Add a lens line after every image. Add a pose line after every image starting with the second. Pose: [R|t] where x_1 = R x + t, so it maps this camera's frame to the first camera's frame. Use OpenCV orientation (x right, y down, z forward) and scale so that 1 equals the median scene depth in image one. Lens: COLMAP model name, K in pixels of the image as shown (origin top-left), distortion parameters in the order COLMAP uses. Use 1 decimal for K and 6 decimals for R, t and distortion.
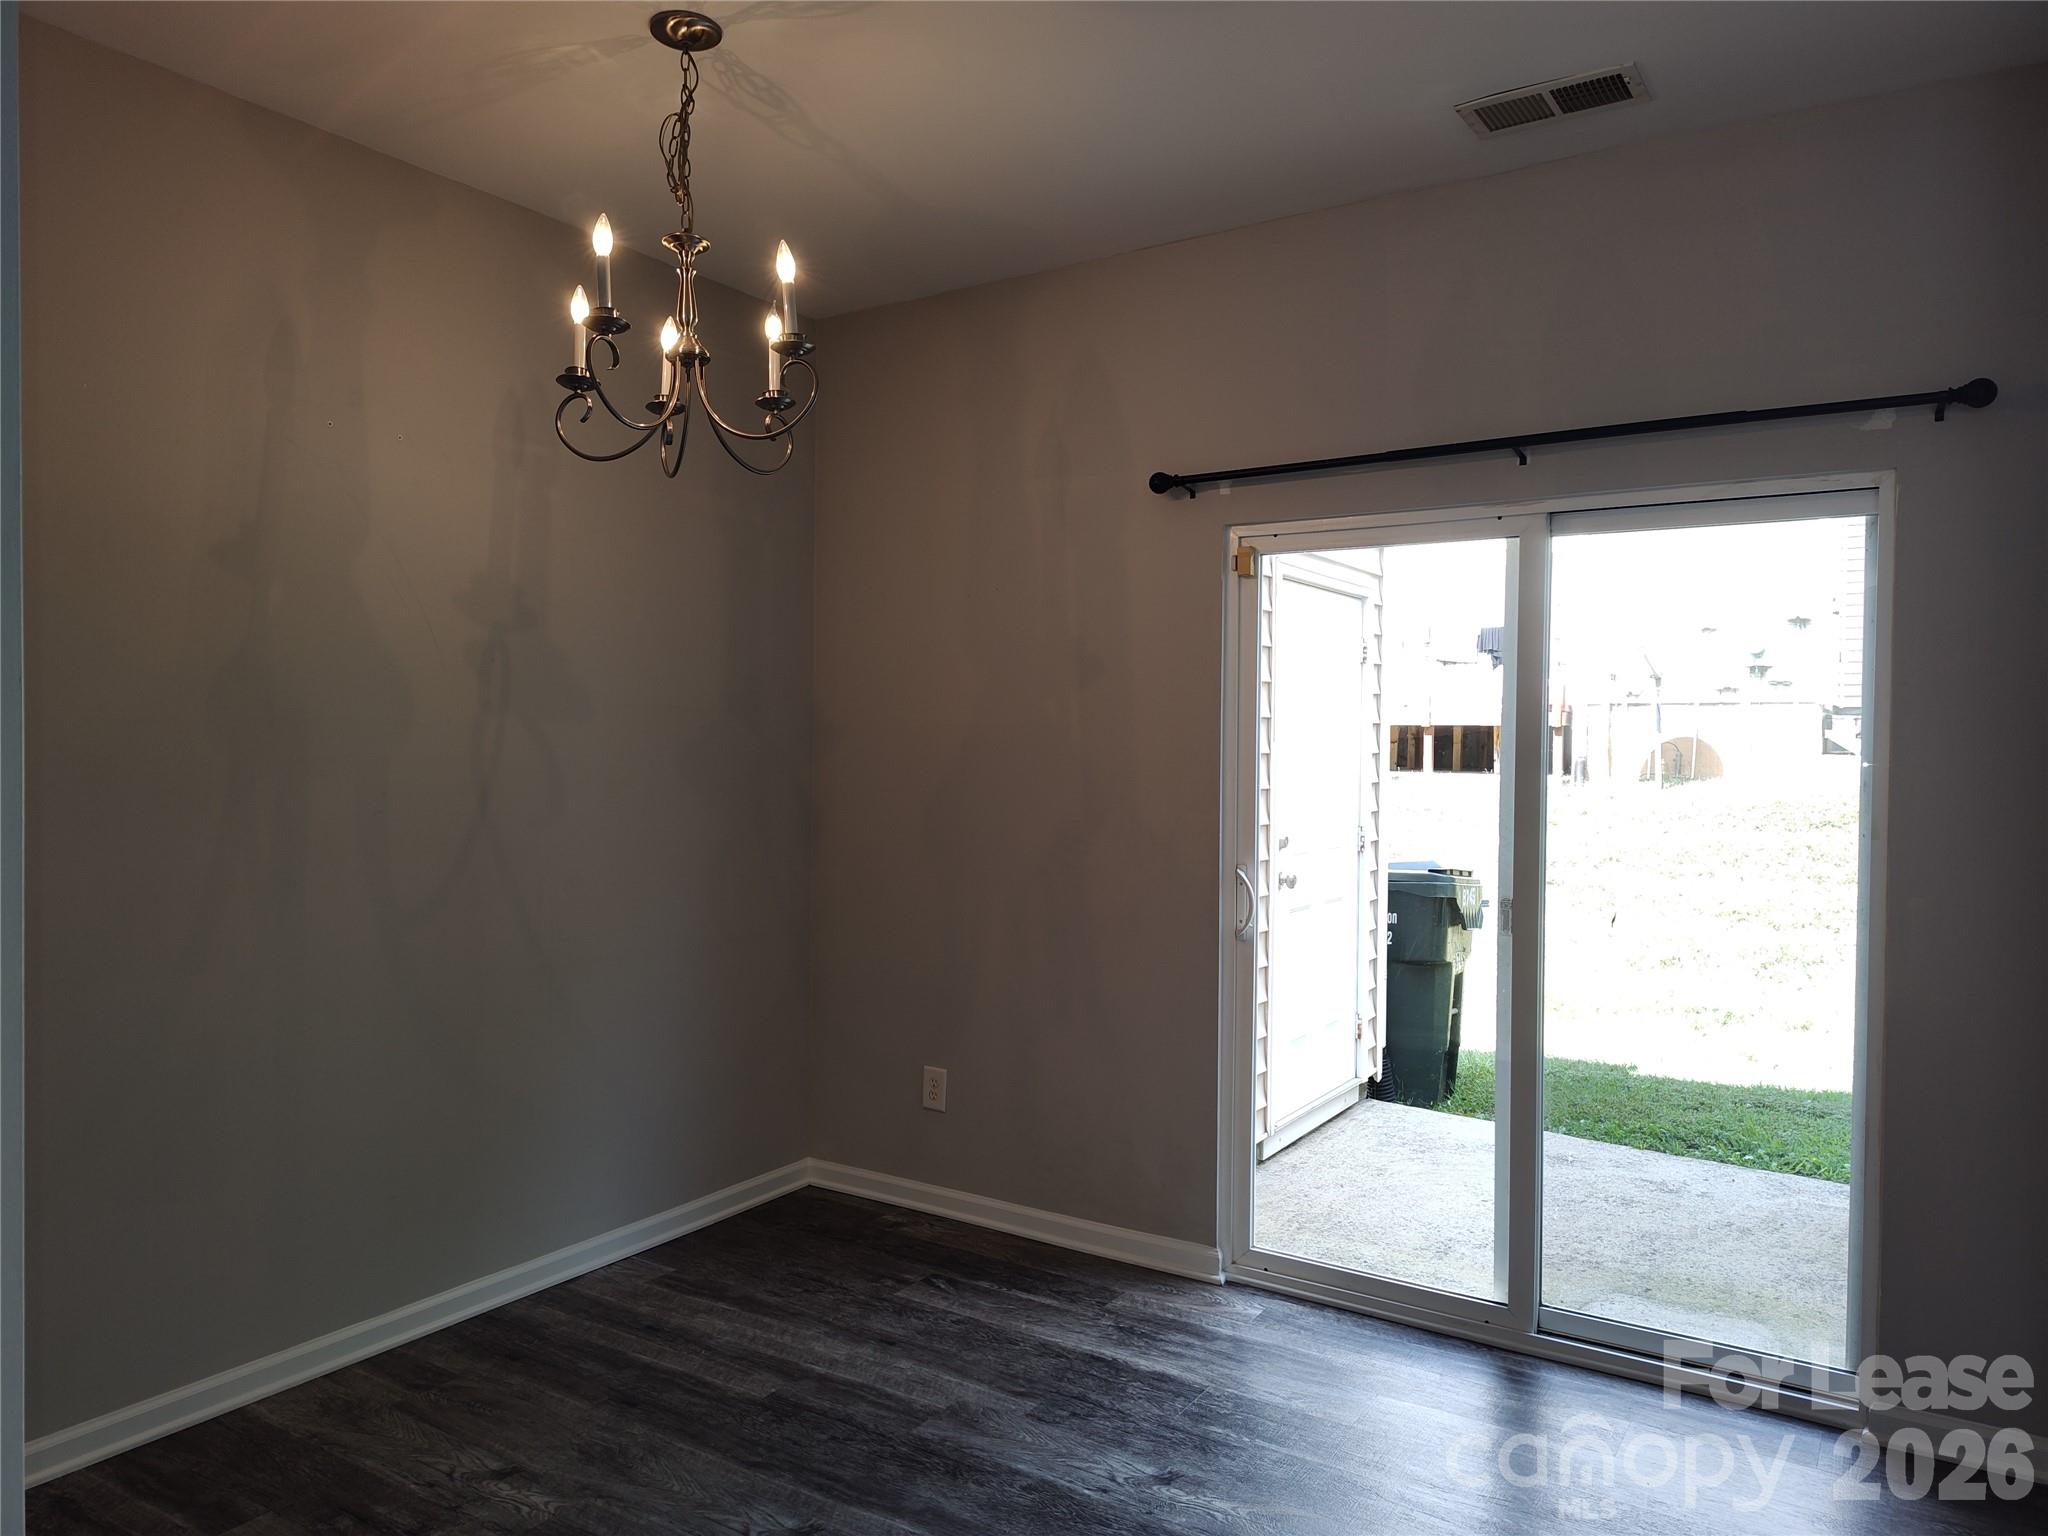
lens RADIAL K [[1392.5, 0, 1028.5], [0, 1392.5, 761.6], [0, 0, 1]] dist [0.057637, -0.060300]
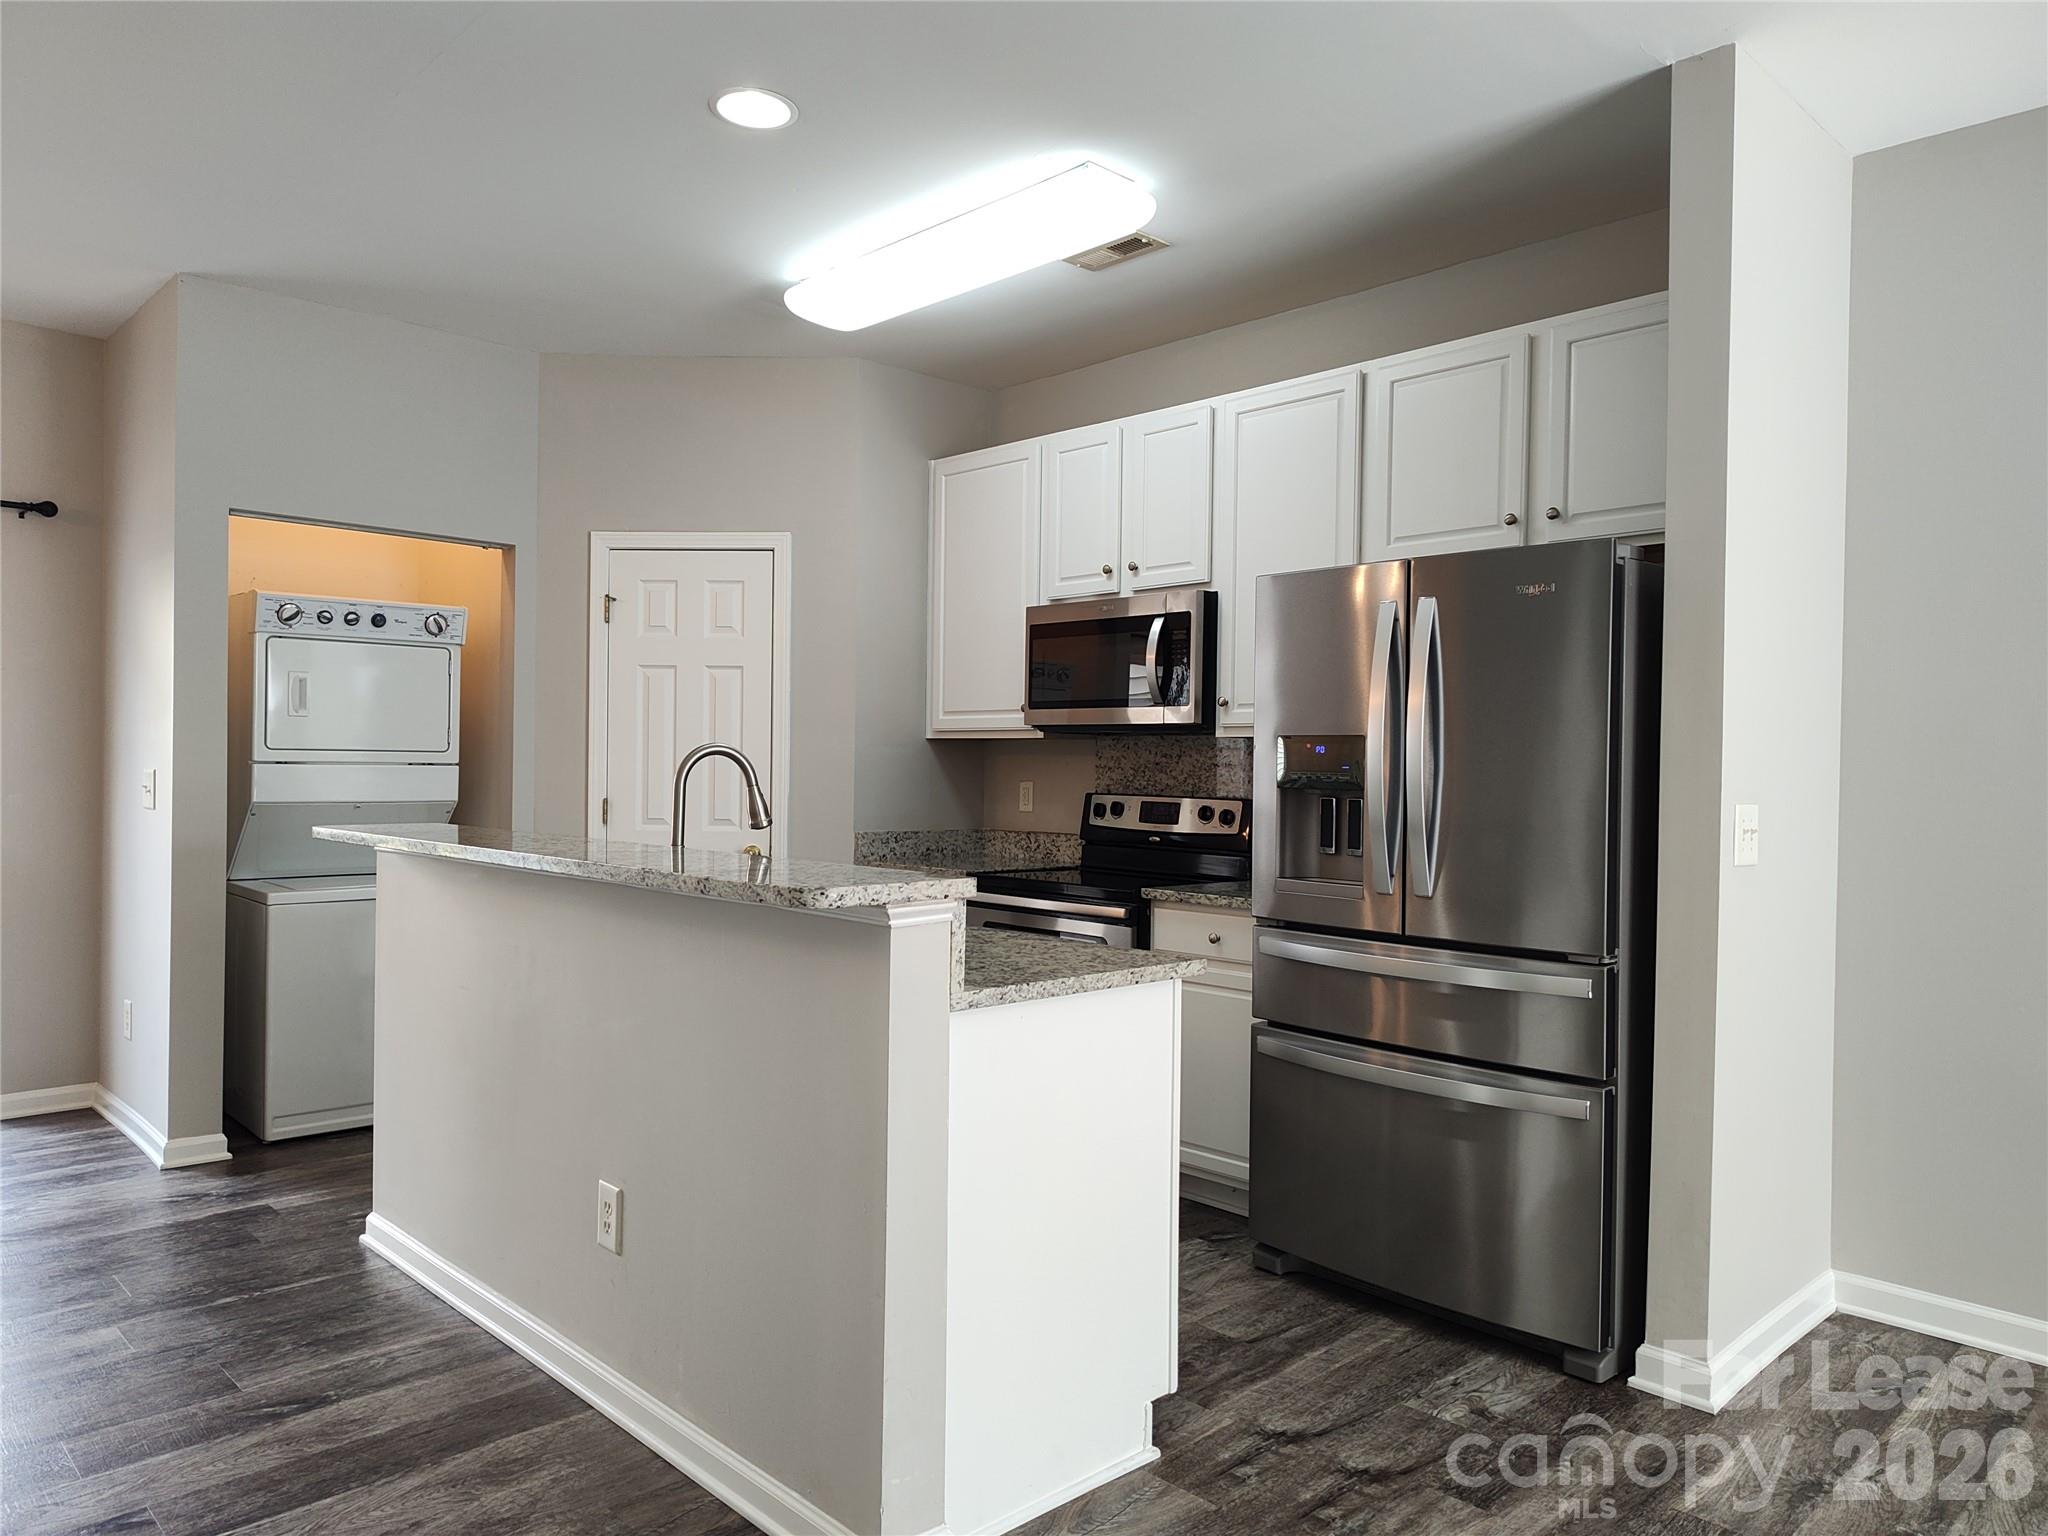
lens RADIAL K [[1392.5, 0, 1012.2], [0, 1392.5, 776.2], [0, 0, 1]] dist [0.057637, -0.060300]
pose [[0.237312, -0.013953, 0.971333, -0.645976], [0.000824, 0.999899, 0.014162, 0.044579], [-0.971433, -0.002560, 0.237300, -0.510480]]
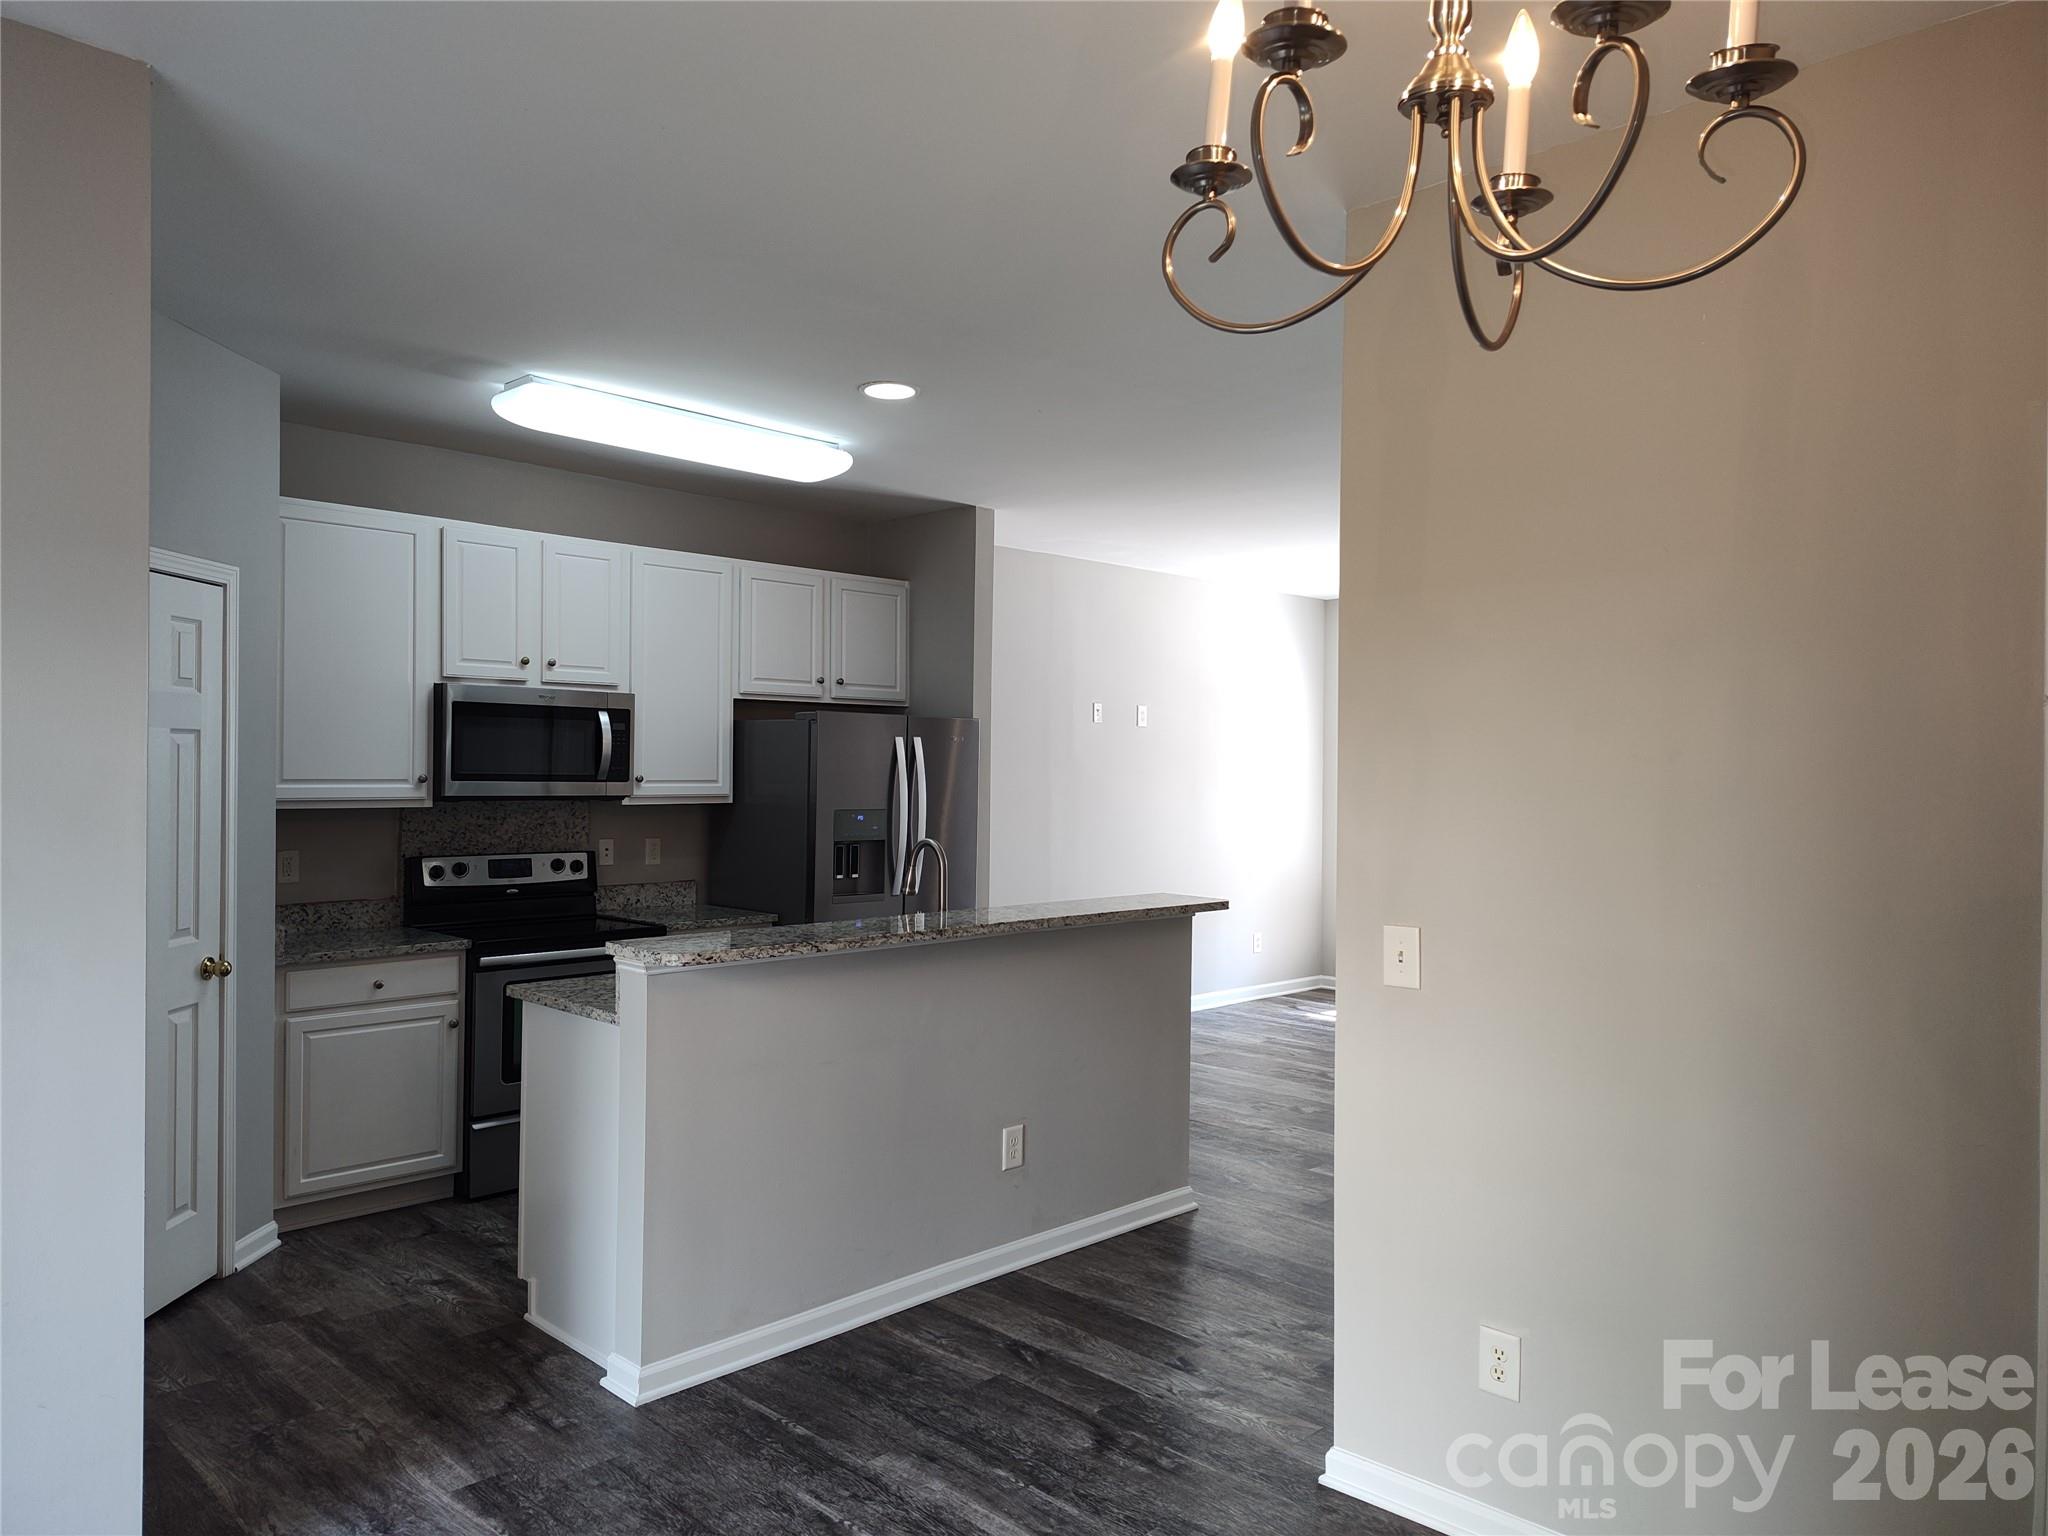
lens RADIAL K [[1392.5, 0, 1020.9], [0, 1392.5, 763.1], [0, 0, 1]] dist [0.057637, -0.060300]
pose [[-0.977629, -0.018309, 0.209539, -0.165697], [-0.016310, 0.999804, 0.011263, -0.051722], [-0.209704, 0.007593, -0.977735, 1.183952]]
